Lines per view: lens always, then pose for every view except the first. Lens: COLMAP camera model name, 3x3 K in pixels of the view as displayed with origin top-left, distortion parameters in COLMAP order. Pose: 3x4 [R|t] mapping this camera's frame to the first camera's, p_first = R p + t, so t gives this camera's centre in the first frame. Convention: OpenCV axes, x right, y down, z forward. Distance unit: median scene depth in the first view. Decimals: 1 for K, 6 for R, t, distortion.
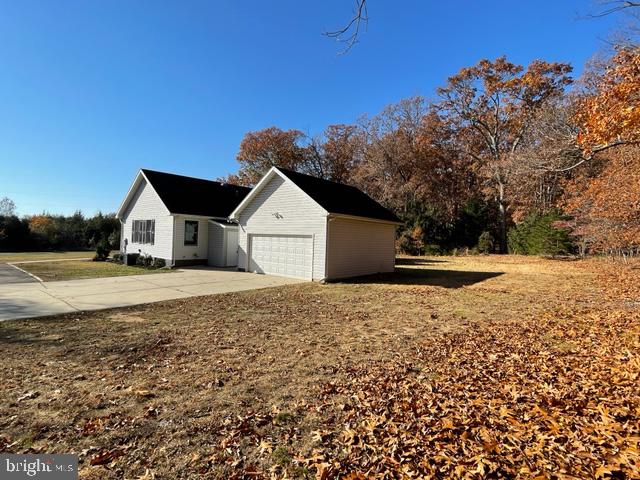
lens RADIAL K [[313.0, 0, 320.0], [0, 313.0, 240.0], [0, 0, 1]] dist [-0.001084, -0.000203]
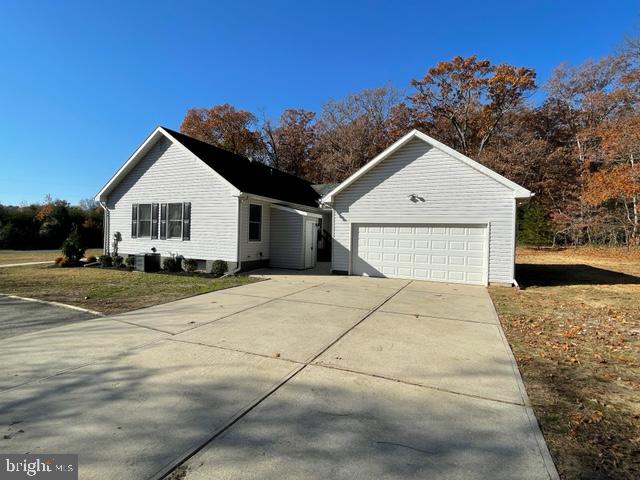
lens RADIAL K [[313.0, 0, 320.0], [0, 313.0, 240.0], [0, 0, 1]] dist [-0.001084, -0.000203]
pose [[0.964957, -0.012199, 0.262123, -0.441457], [0.007312, 0.999781, 0.019611, 0.004089], [-0.262304, -0.017007, 0.964835, 0.280621]]
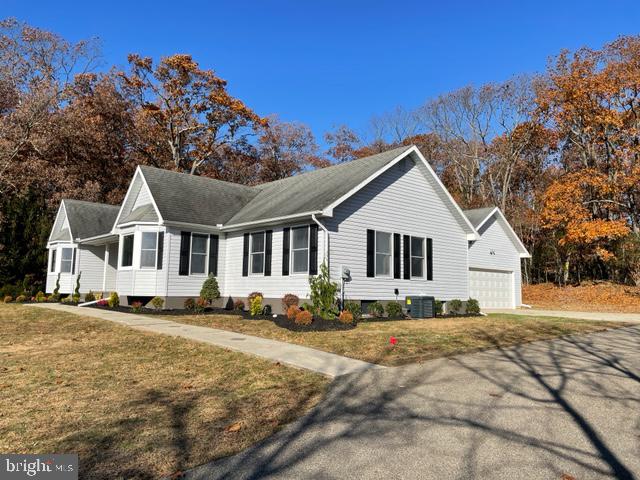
lens RADIAL K [[472.8, 0, 320.0], [0, 472.8, 240.0], [0, 0, 1]] dist [0.041644, -0.000359]
pose [[0.158123, 0.075234, 0.984549, -1.506998], [-0.015107, 0.997161, -0.073771, 0.009012], [-0.987304, -0.003209, 0.158811, 1.088476]]
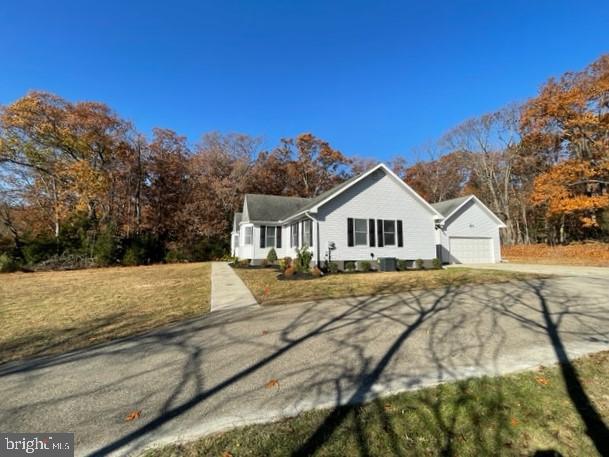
lens RADIAL K [[252.0, 0, 304.5], [0, 252.0, 228.5], [0, 0, 1]] dist [-0.000701, -0.000112]
pose [[0.515393, 0.043578, 0.855845, -1.370183], [0.018901, 0.997885, -0.062193, 0.001763], [-0.856746, 0.048230, 0.513479, 0.869727]]
